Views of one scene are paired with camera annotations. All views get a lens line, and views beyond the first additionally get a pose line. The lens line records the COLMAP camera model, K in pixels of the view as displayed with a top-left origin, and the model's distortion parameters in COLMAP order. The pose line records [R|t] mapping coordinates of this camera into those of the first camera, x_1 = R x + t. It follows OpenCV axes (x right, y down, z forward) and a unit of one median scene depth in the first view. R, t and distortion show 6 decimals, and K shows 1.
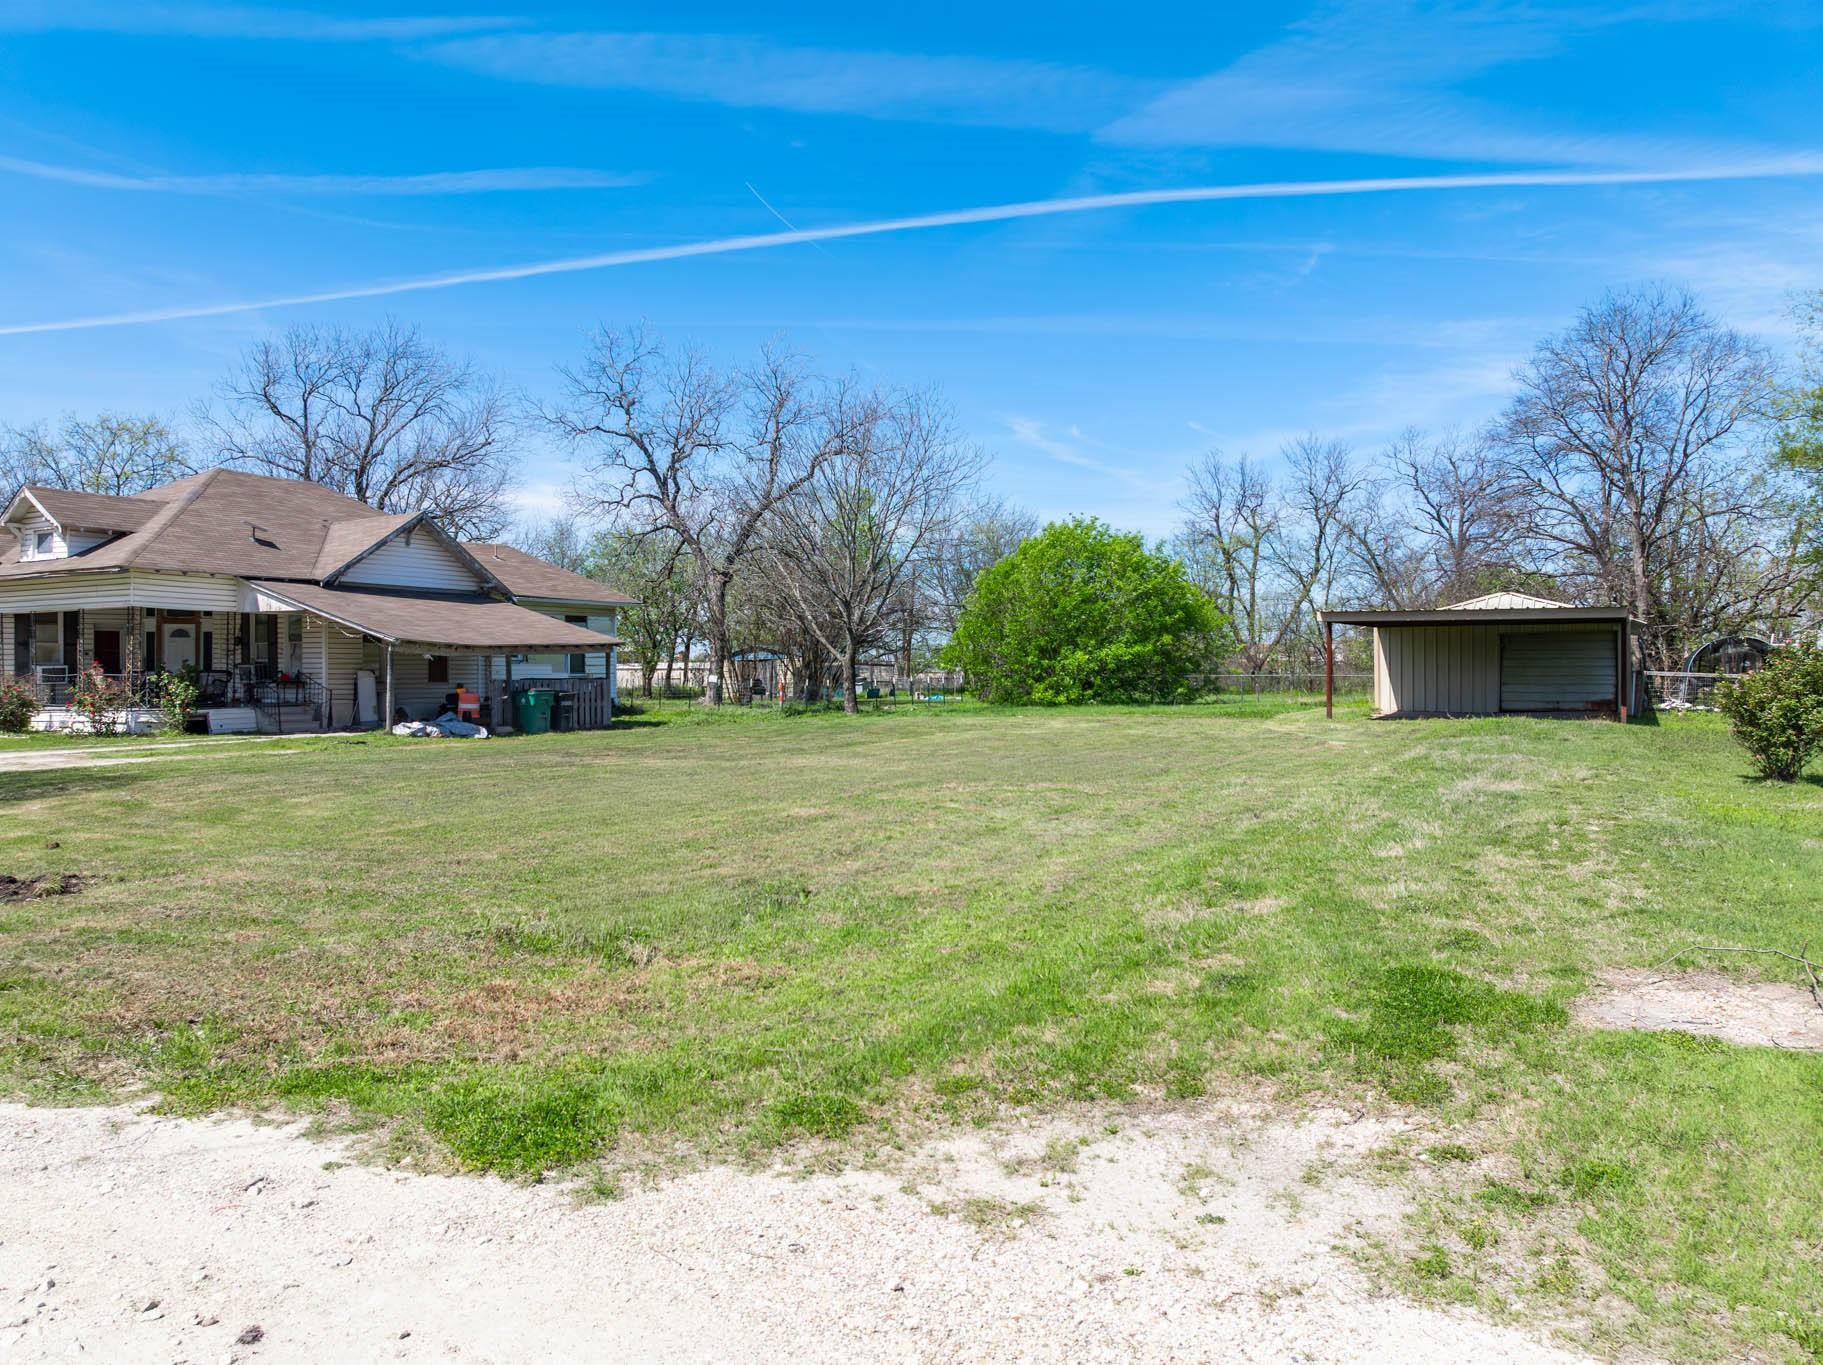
lens RADIAL K [[1279.2, 0, 907.6], [0, 1279.2, 678.5], [0, 0, 1]] dist [-0.040525, 0.024906]
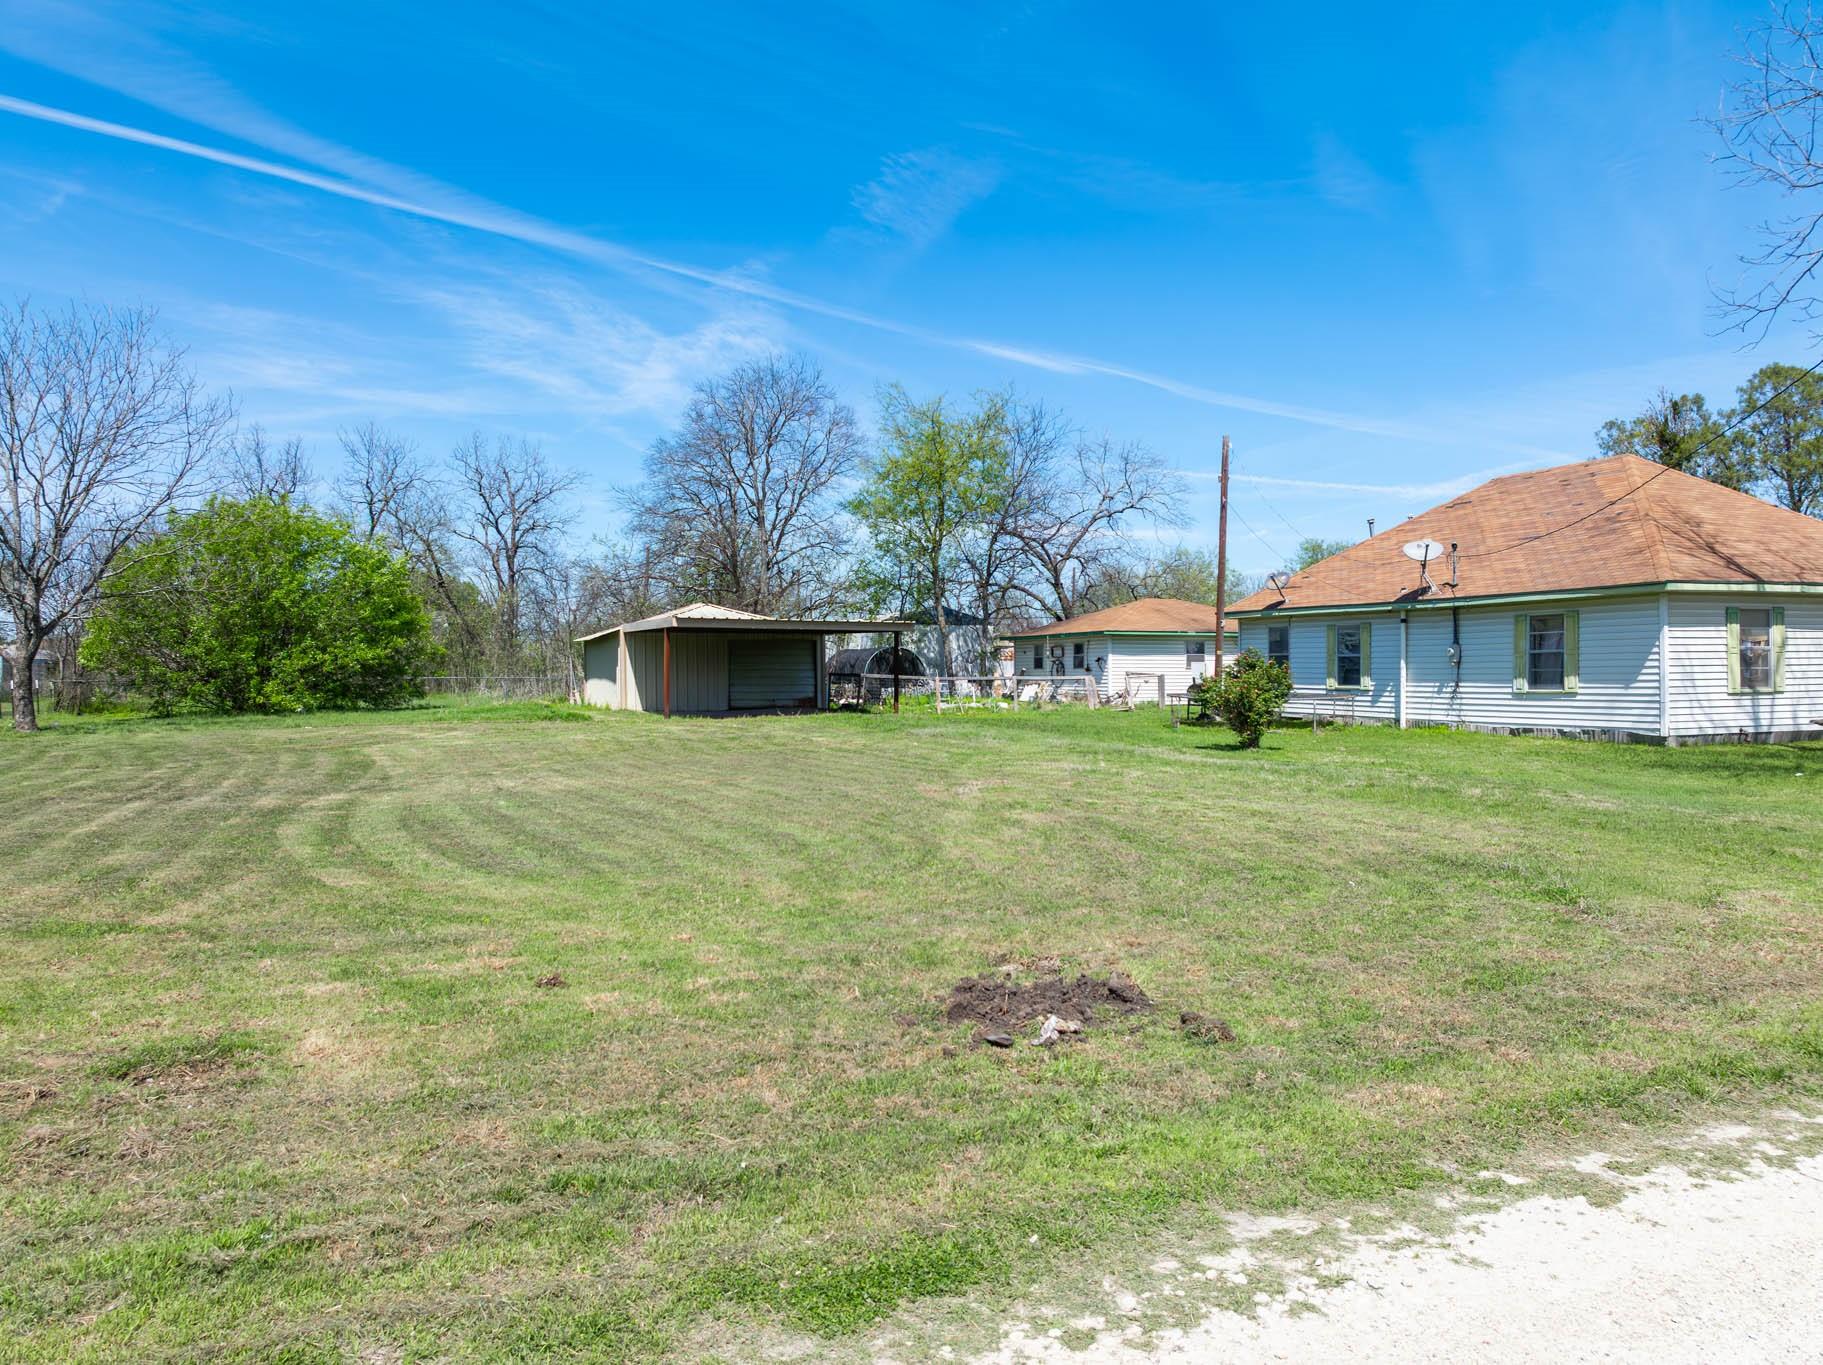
lens RADIAL K [[1279.2, 0, 920.7], [0, 1279.2, 666.4], [0, 0, 1]] dist [-0.040525, 0.024906]
pose [[0.619540, 0.004721, 0.784951, -0.283178], [0.003309, 0.999957, -0.008625, -0.001514], [-0.784958, 0.007941, 0.619498, 0.140819]]
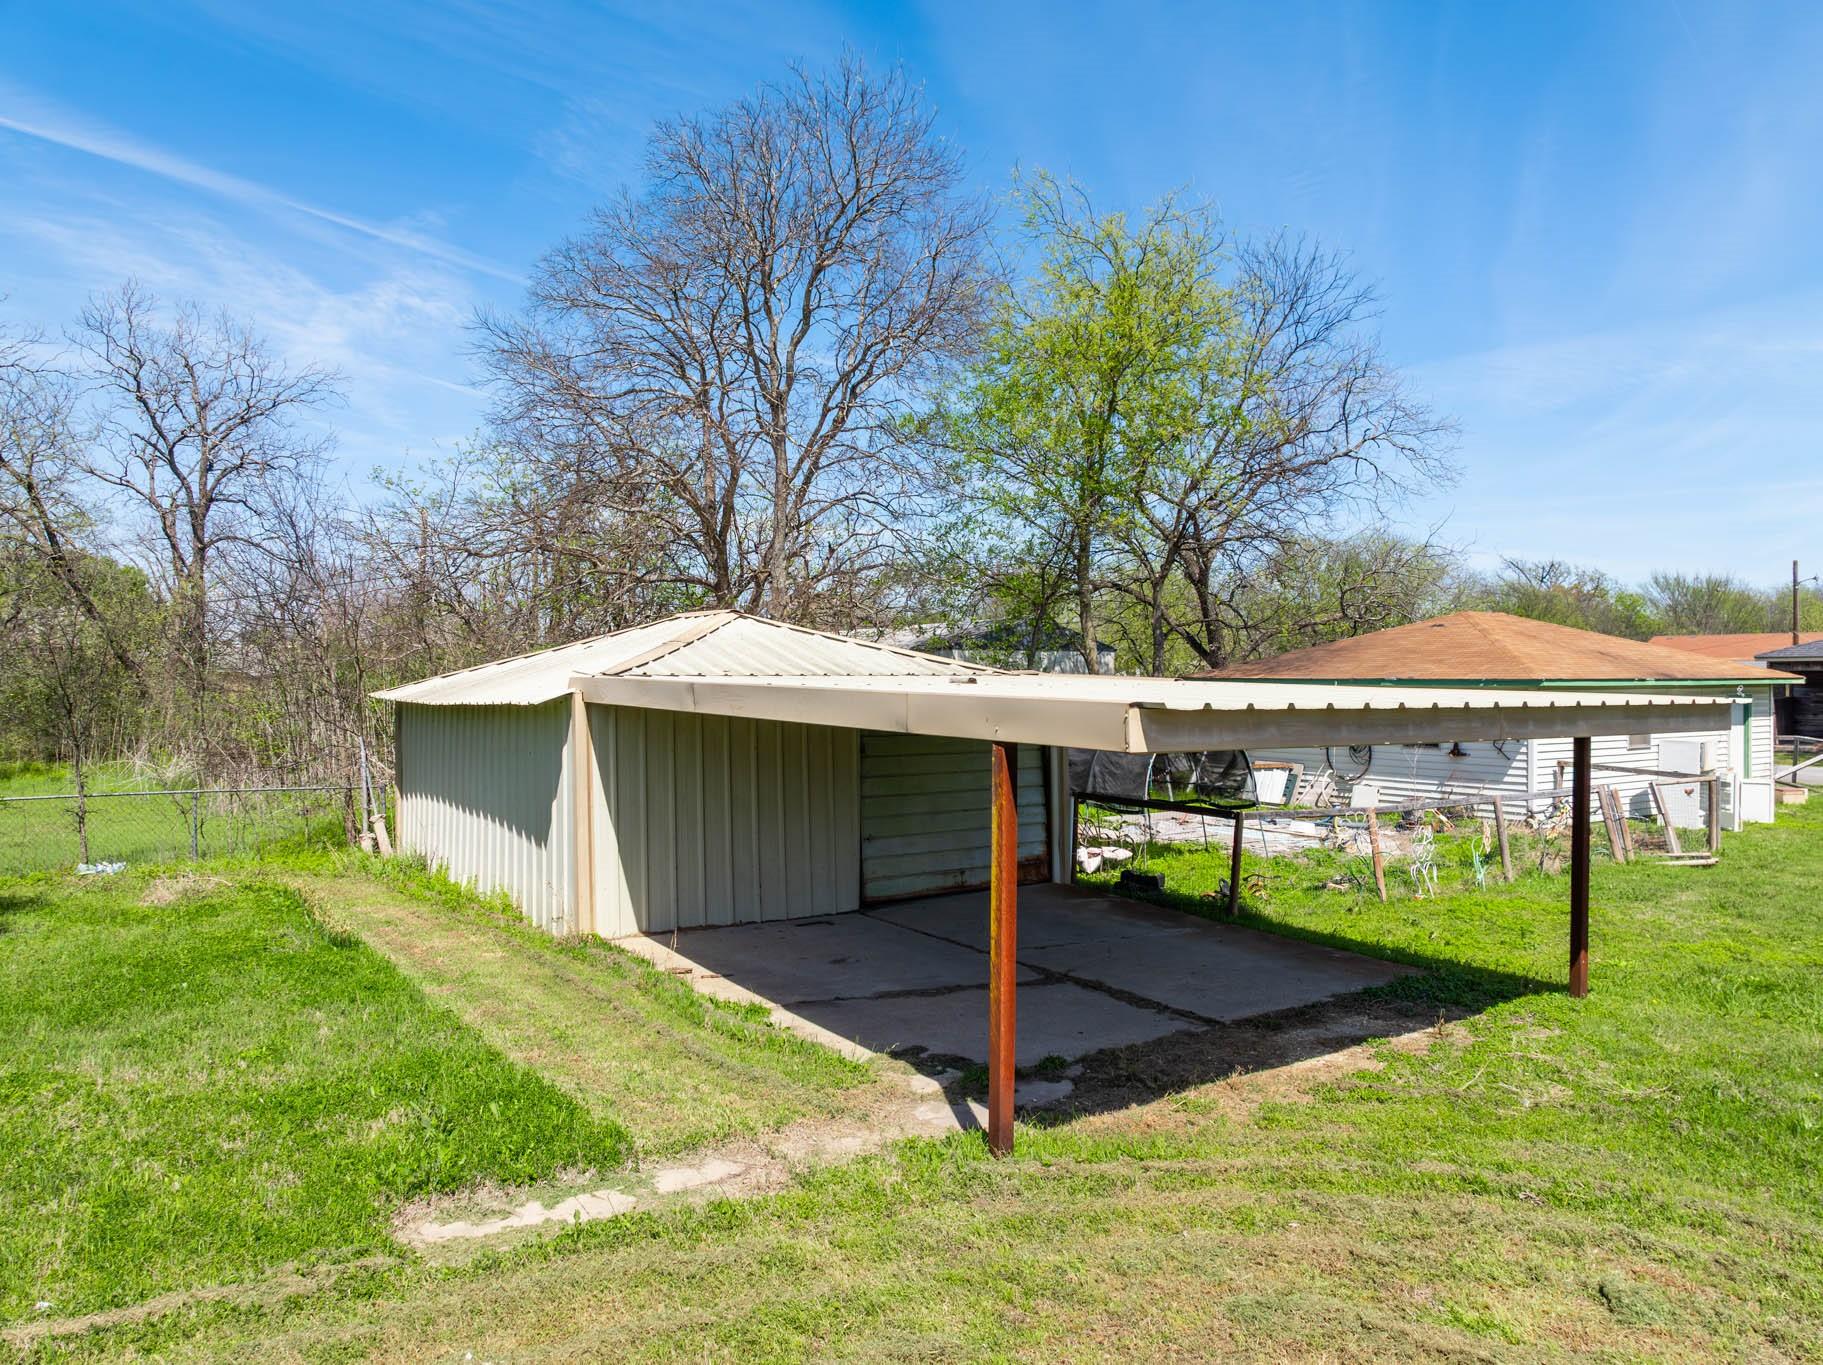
lens RADIAL K [[1279.2, 0, 908.6], [0, 1279.2, 673.1], [0, 0, 1]] dist [-0.040525, 0.024906]
pose [[0.445650, 0.003747, 0.895199, 0.088278], [-0.001367, 0.999993, -0.003506, -0.042687], [-0.895206, 0.000339, 0.445652, 0.704499]]
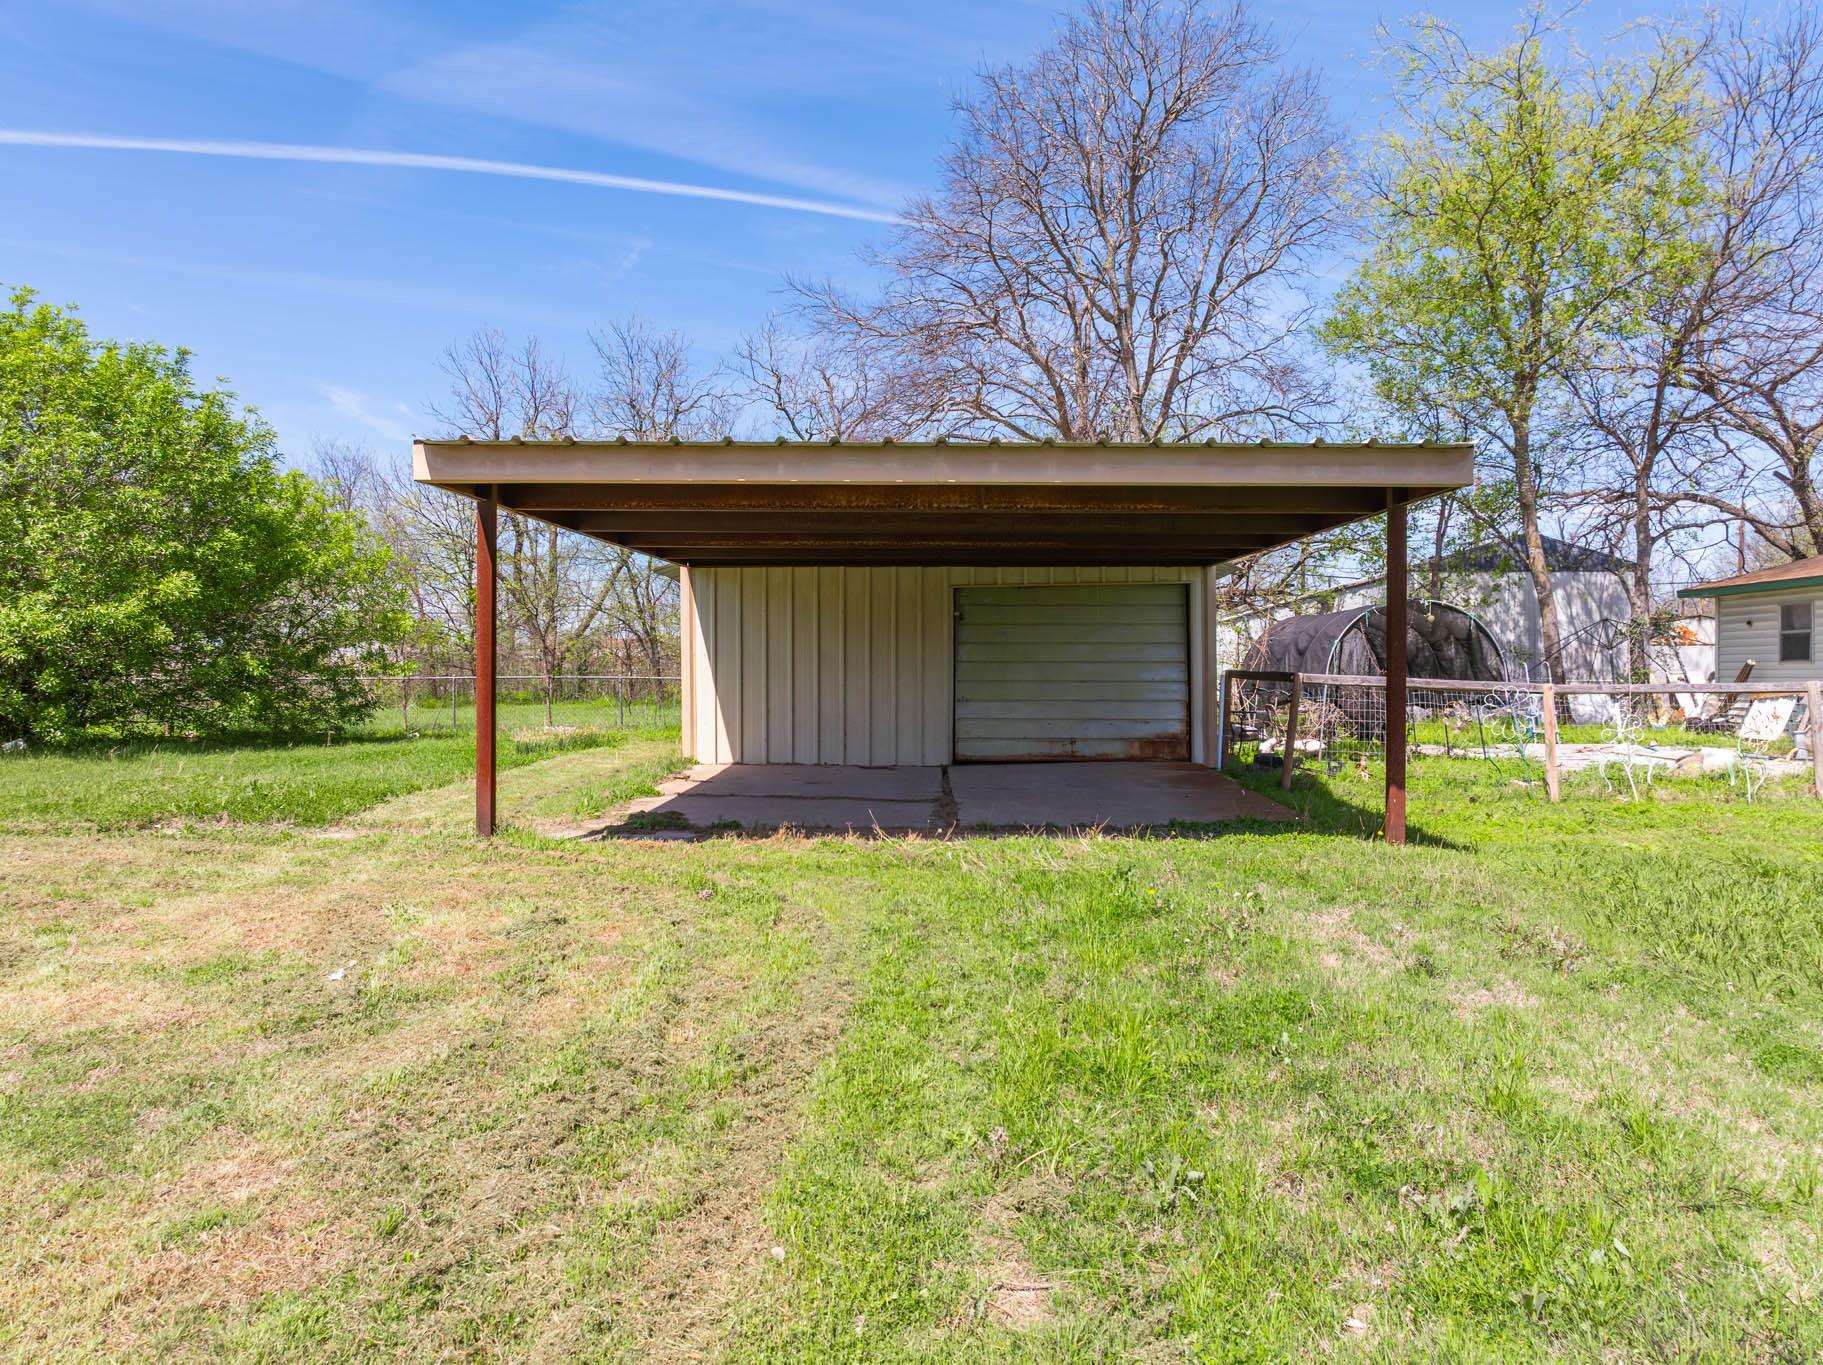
lens RADIAL K [[1279.2, 0, 910.7], [0, 1279.2, 674.6], [0, 0, 1]] dist [-0.040525, 0.024906]
pose [[0.885406, 0.002986, 0.464808, 0.218330], [-0.002945, 0.999995, -0.000814, -0.003653], [-0.464809, -0.000648, 0.885411, 0.541519]]
